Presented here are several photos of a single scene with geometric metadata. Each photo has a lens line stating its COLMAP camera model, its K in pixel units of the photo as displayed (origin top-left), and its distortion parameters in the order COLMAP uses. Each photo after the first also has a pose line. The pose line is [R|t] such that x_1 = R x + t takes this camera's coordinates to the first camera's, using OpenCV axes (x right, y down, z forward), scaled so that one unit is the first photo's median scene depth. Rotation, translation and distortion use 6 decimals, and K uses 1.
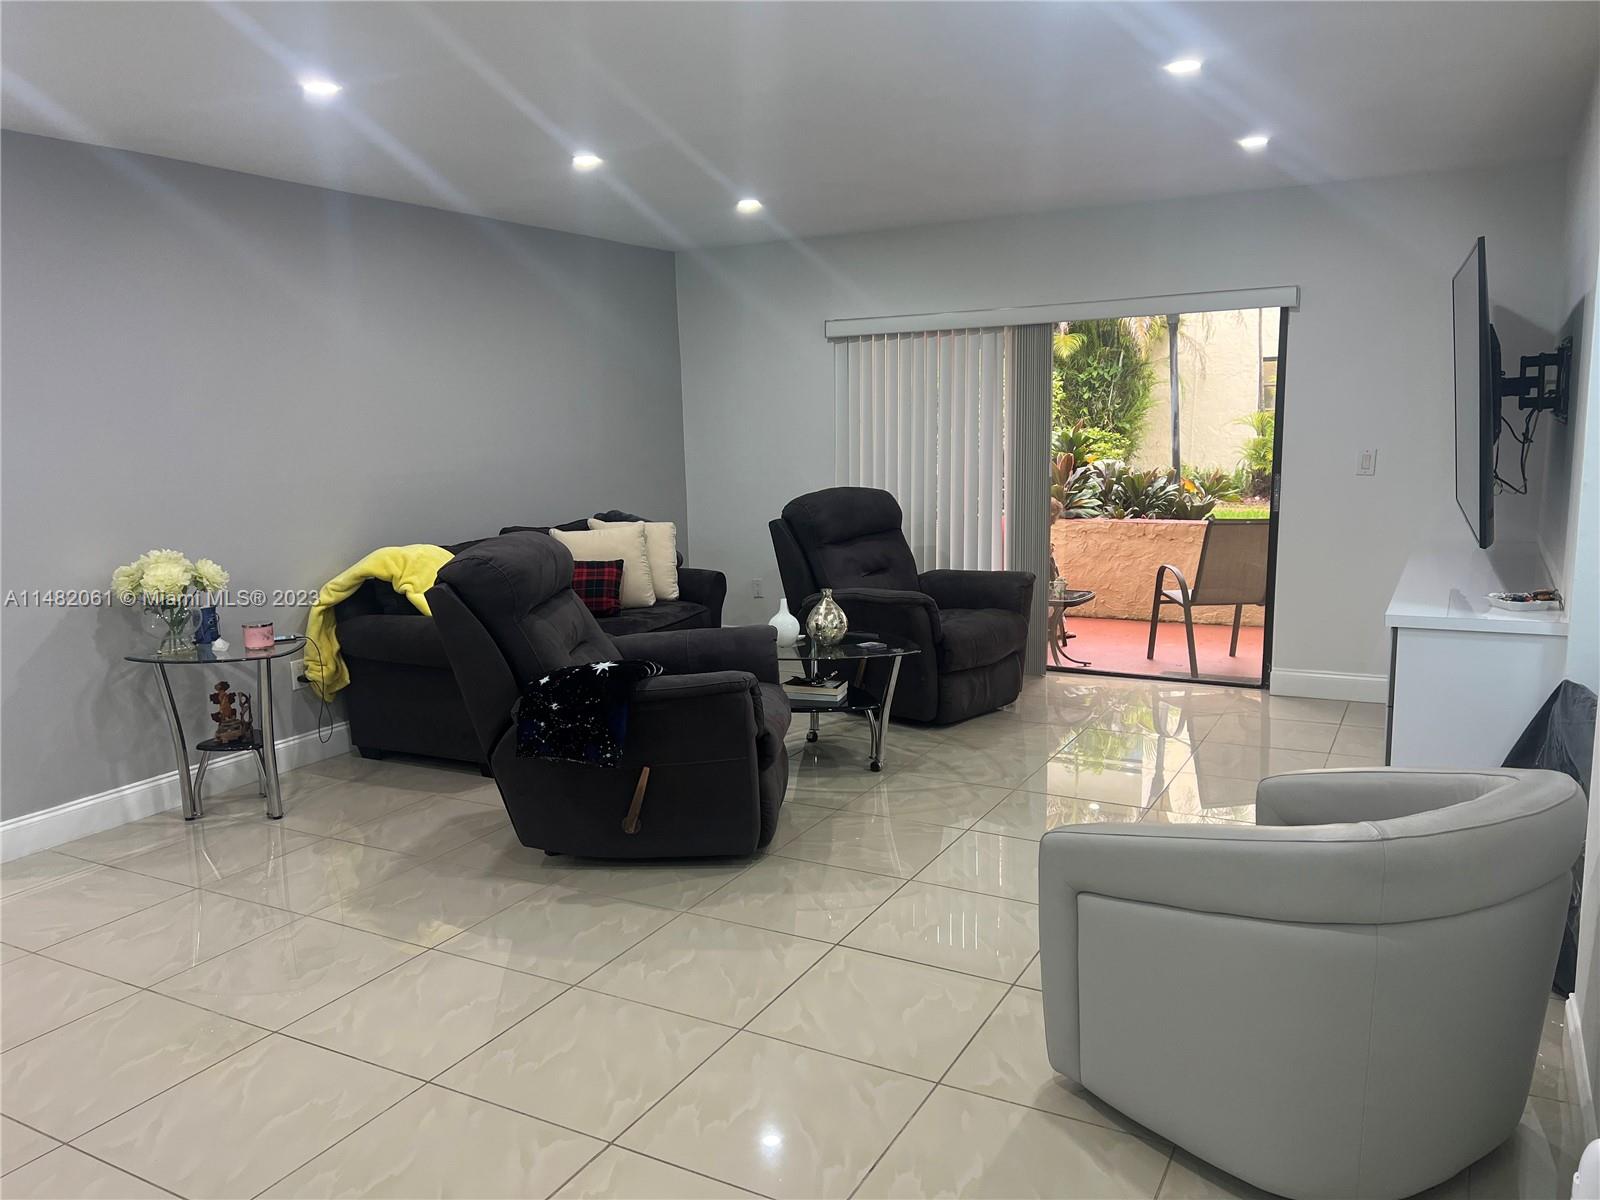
lens RADIAL K [[1193.7, 0, 801.4], [0, 1193.7, 598.9], [0, 0, 1]] dist [0.063389, -0.077344]
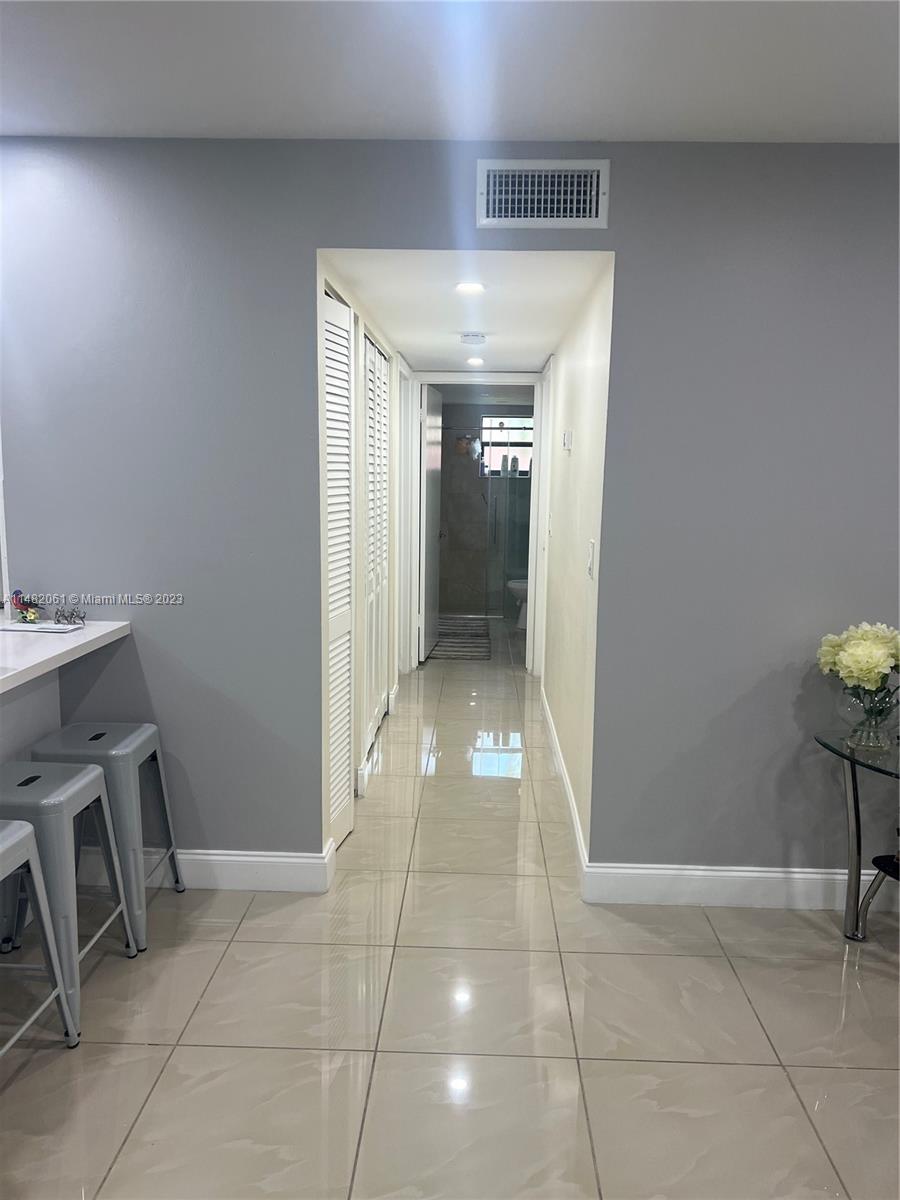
lens RADIAL K [[895.3, 0, 444.2], [0, 895.3, 604.6], [0, 0, 1]] dist [0.063389, -0.077344]
pose [[0.444201, 0.163857, -0.880816, -0.112454], [-0.162653, 0.981545, 0.100568, -0.067153], [0.881039, 0.098595, 0.462654, 0.441920]]
